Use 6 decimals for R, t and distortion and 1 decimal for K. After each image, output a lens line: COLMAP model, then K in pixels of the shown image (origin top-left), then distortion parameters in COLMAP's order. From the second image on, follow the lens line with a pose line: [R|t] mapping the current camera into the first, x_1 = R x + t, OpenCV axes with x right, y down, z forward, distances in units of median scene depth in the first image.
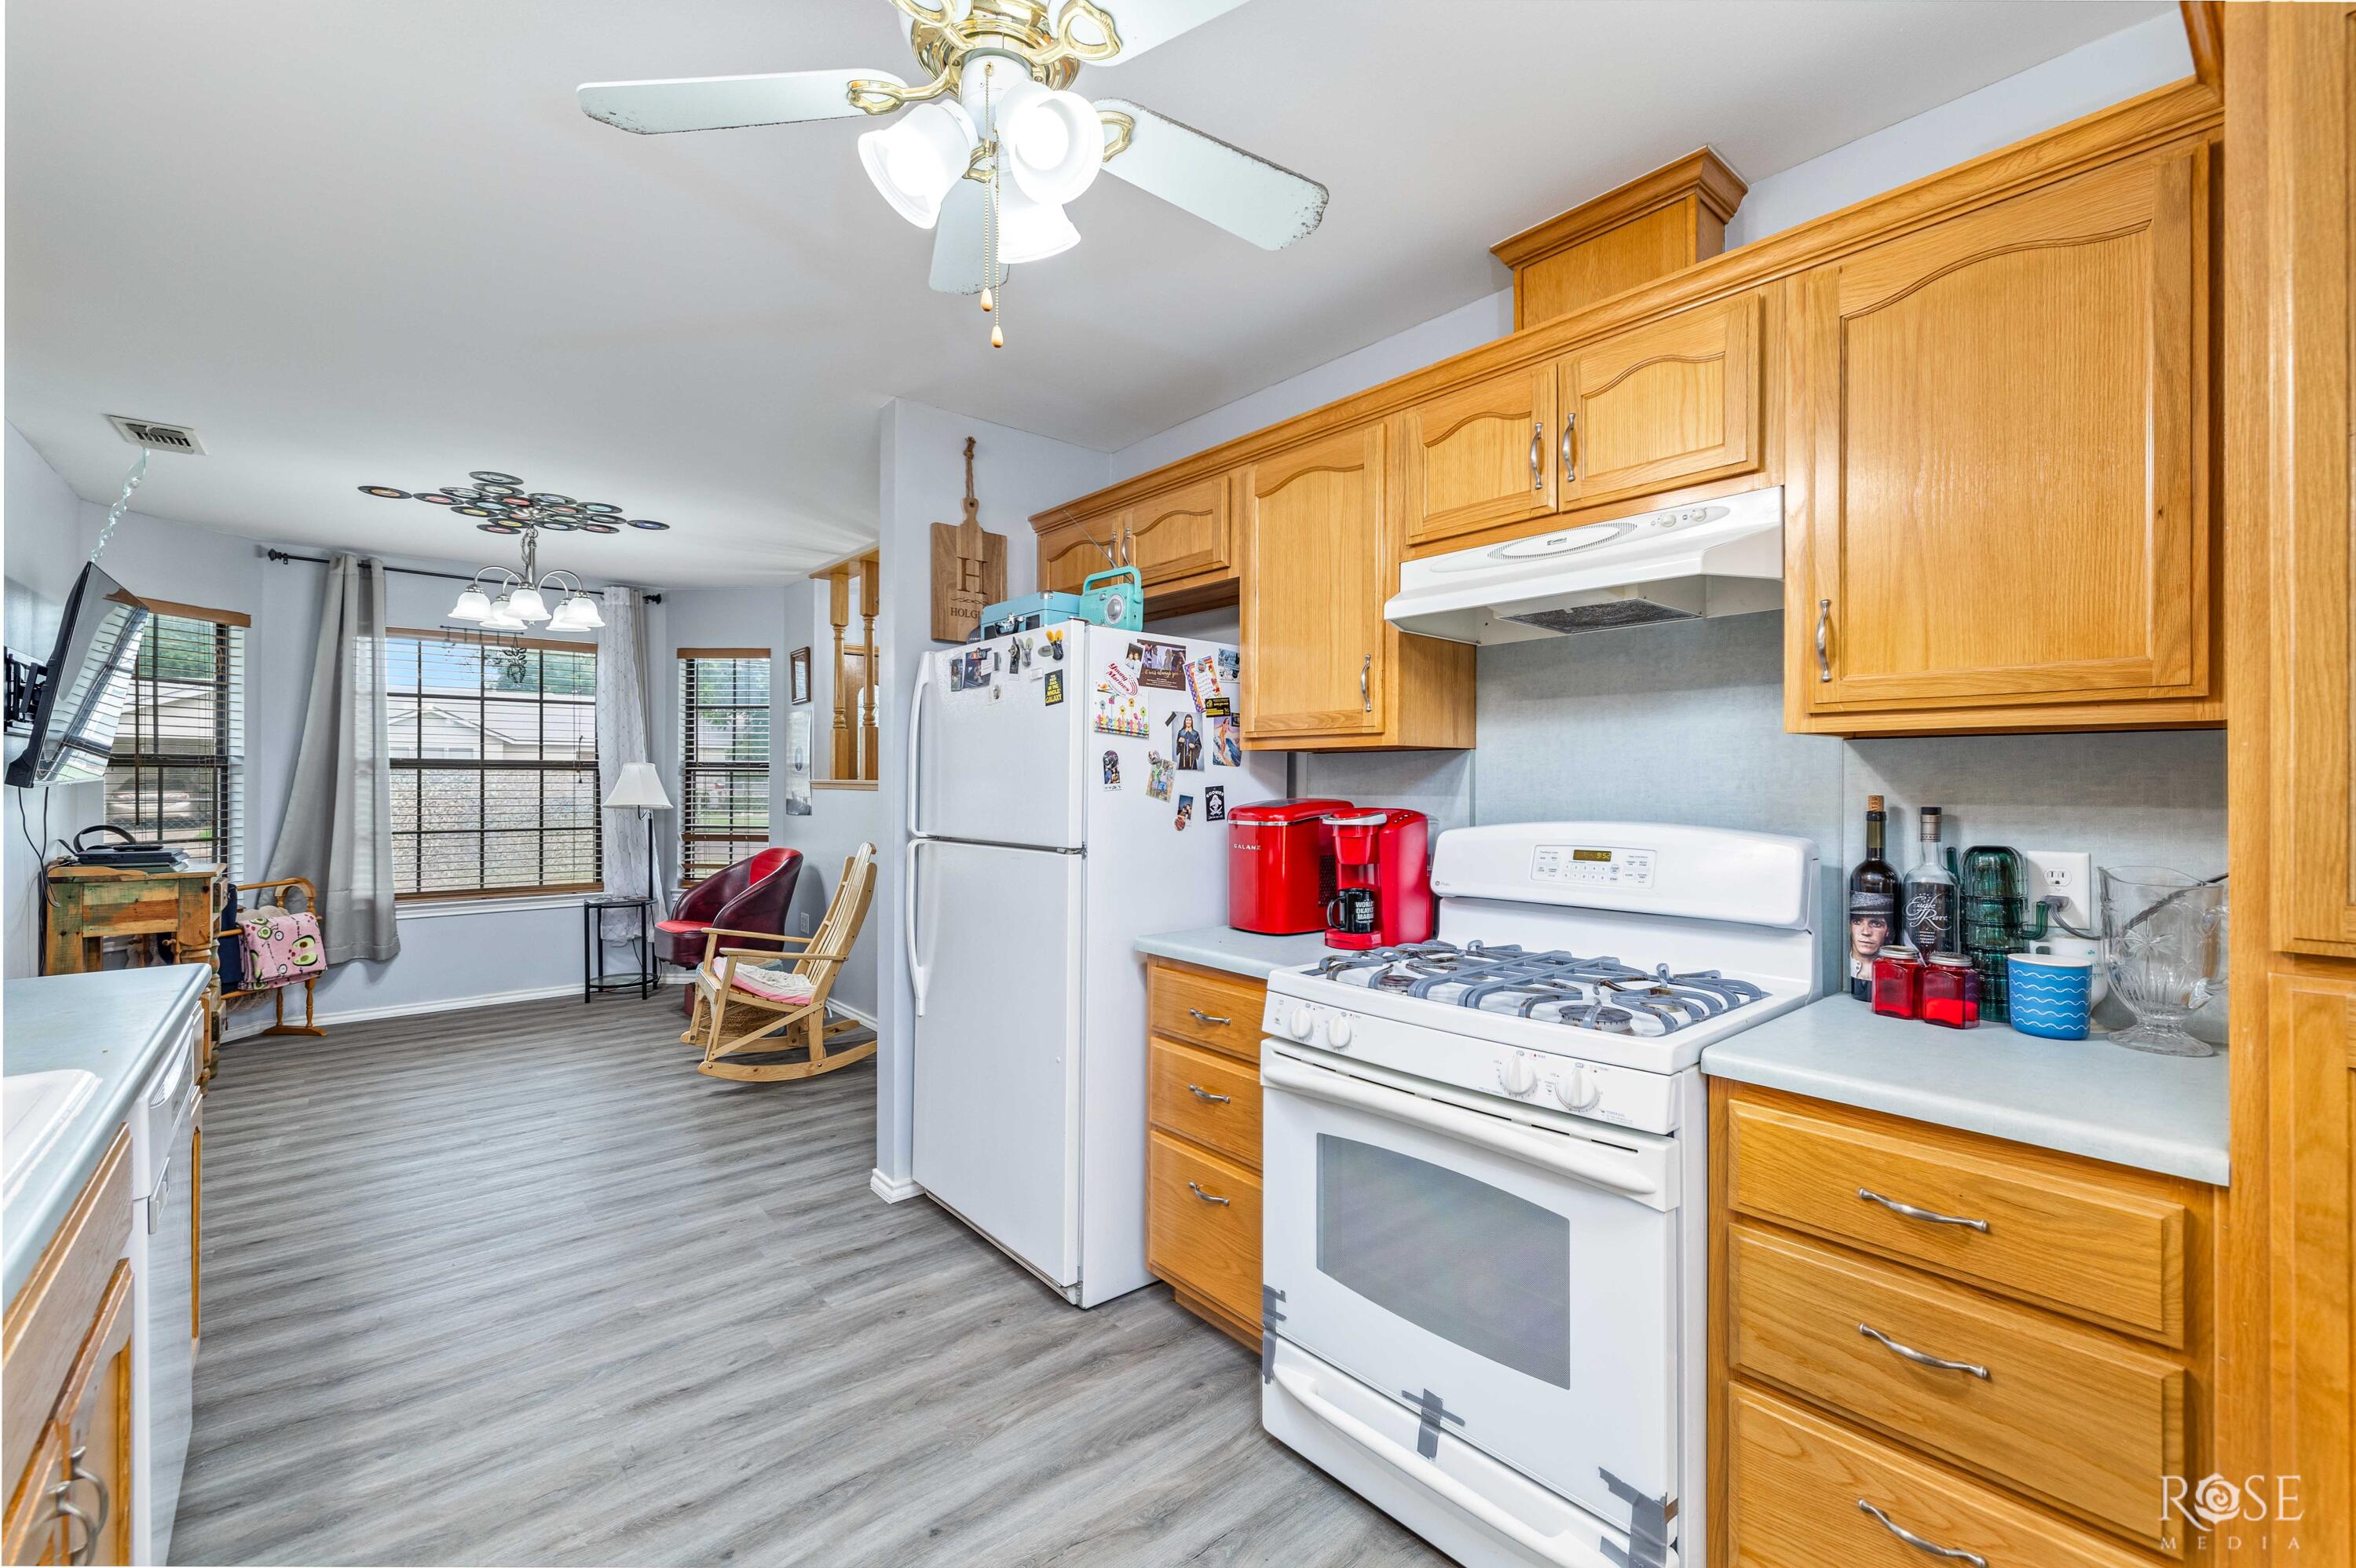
lens RADIAL K [[988.7, 0, 1171.2], [0, 988.7, 778.0], [0, 0, 1]] dist [0.001694, 0.000681]
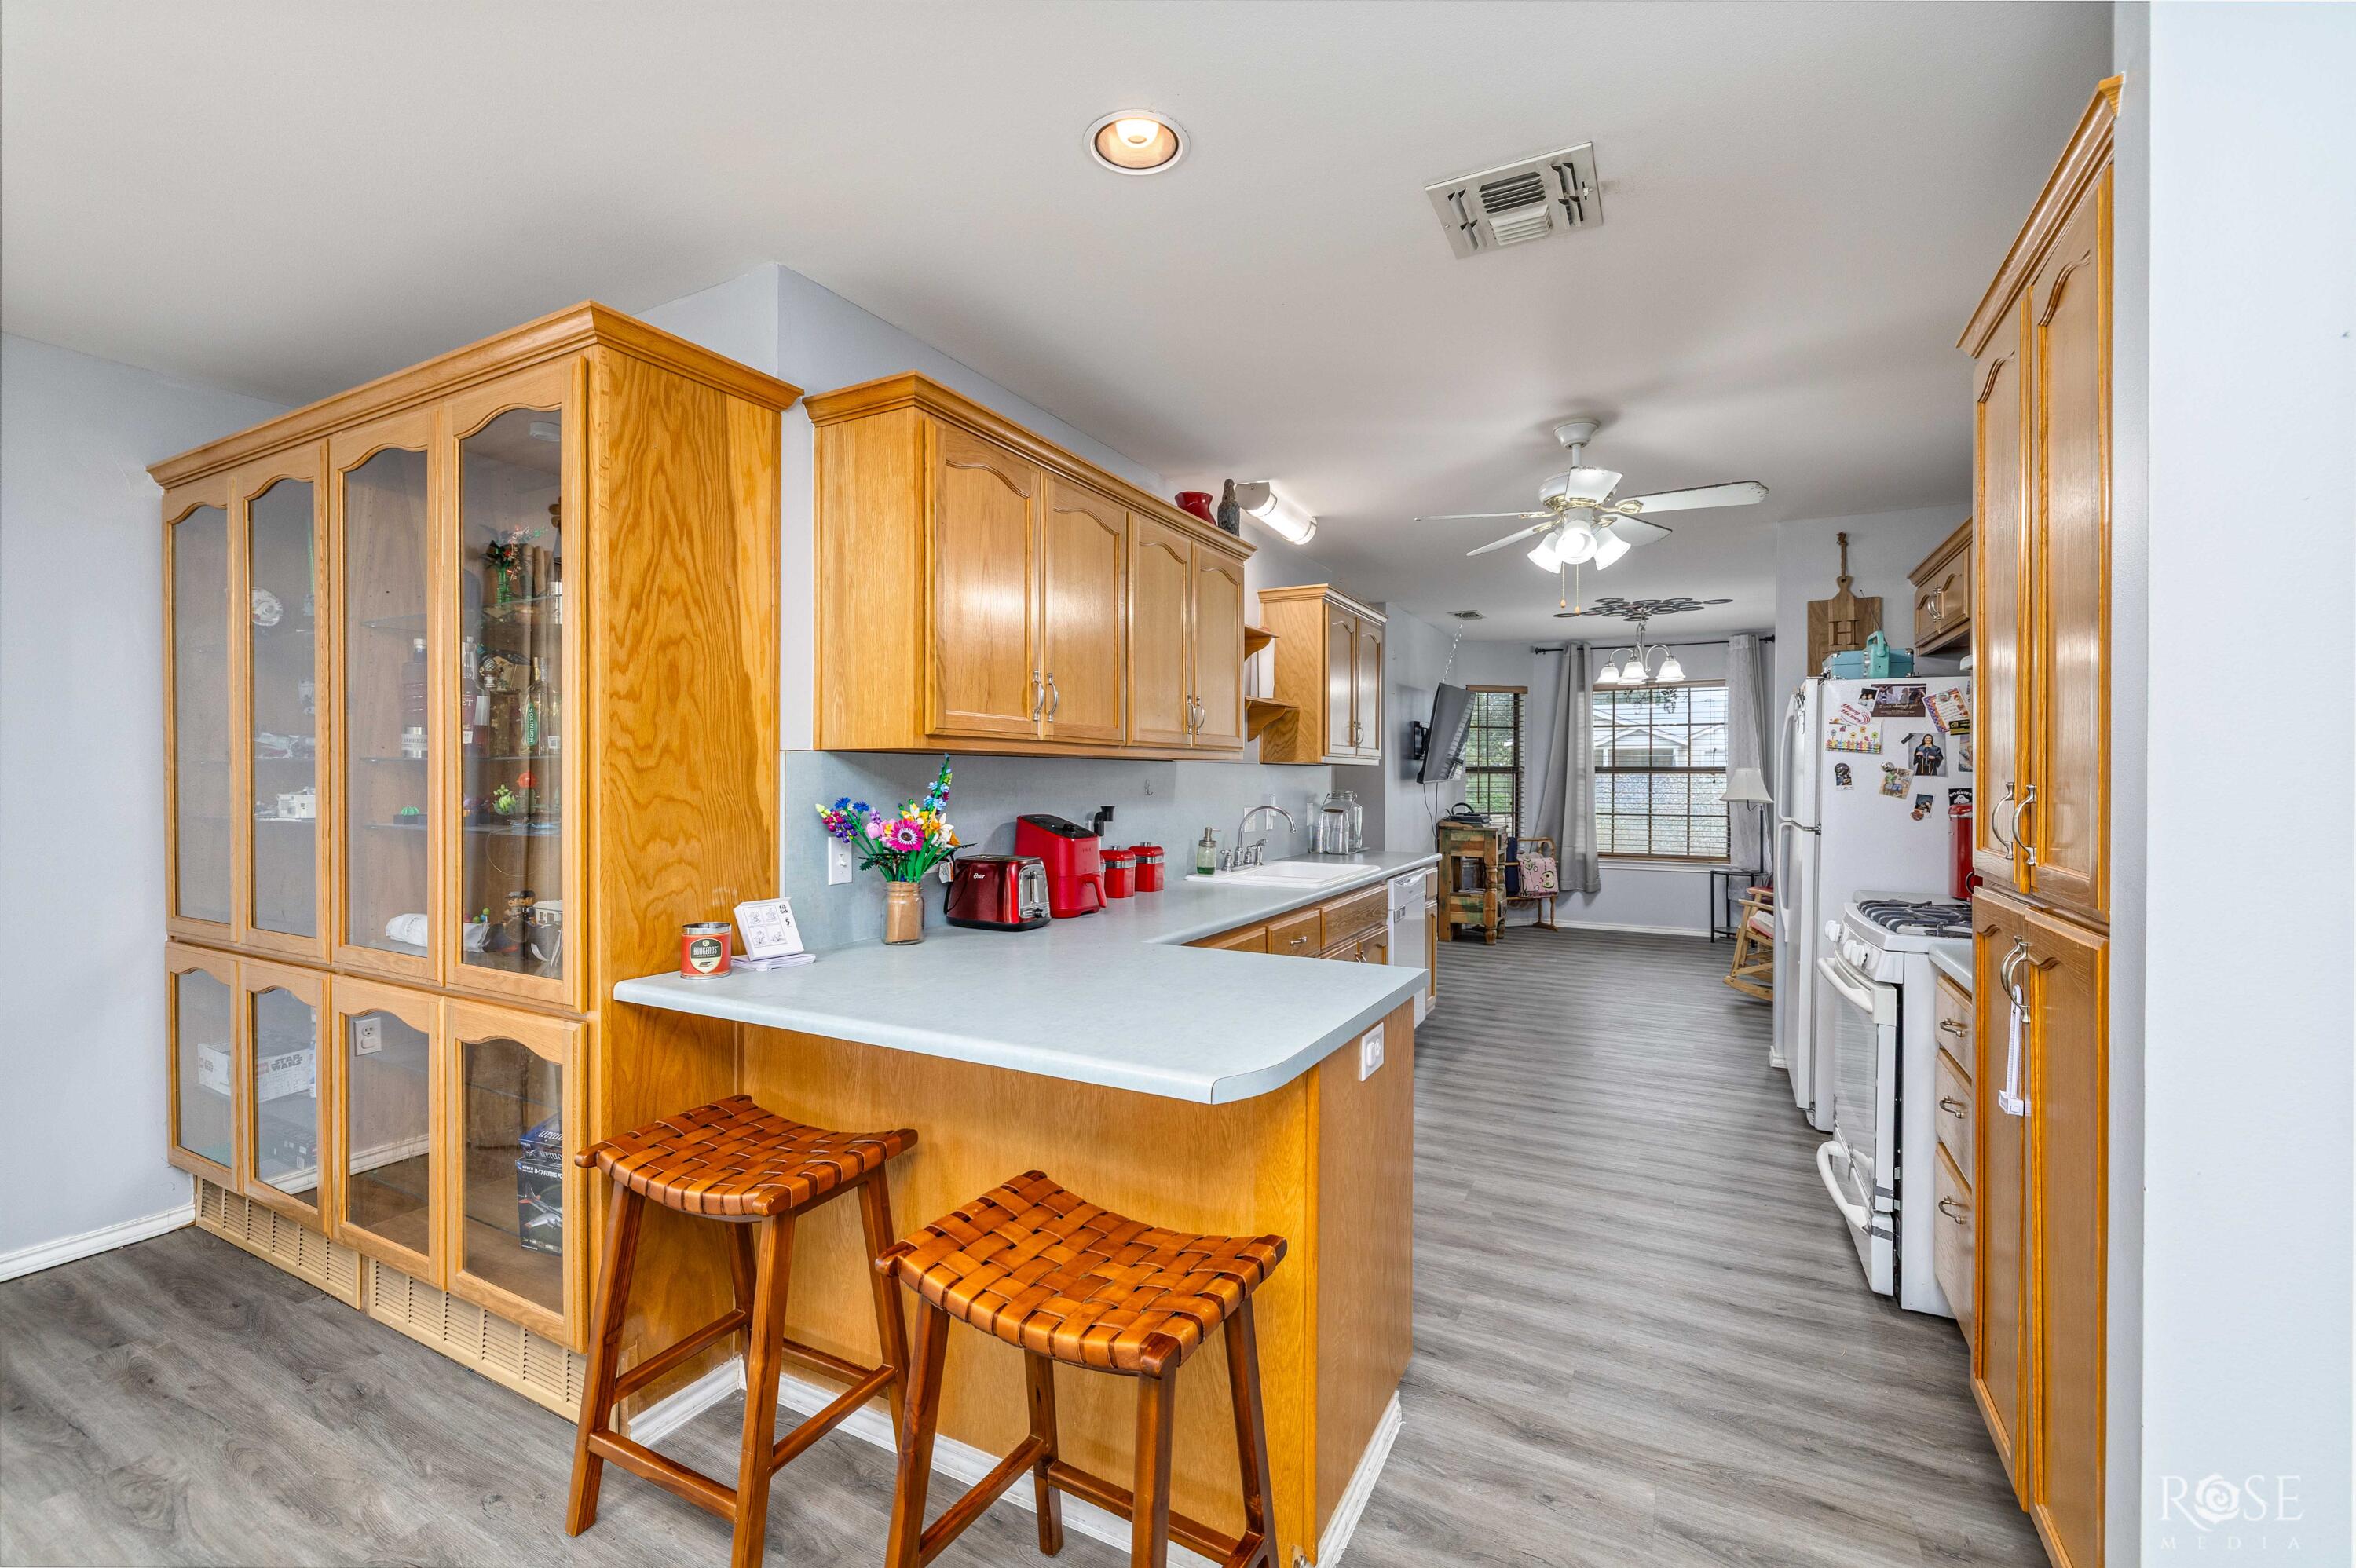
lens RADIAL K [[988.7, 0, 1170.2], [0, 988.7, 782.7], [0, 0, 1]] dist [0.001694, 0.000681]
pose [[0.369758, 0.005277, -0.929113, 0.514424], [-0.000601, 0.999985, 0.005441, -0.002984], [0.929128, -0.001454, 0.369756, -0.263926]]
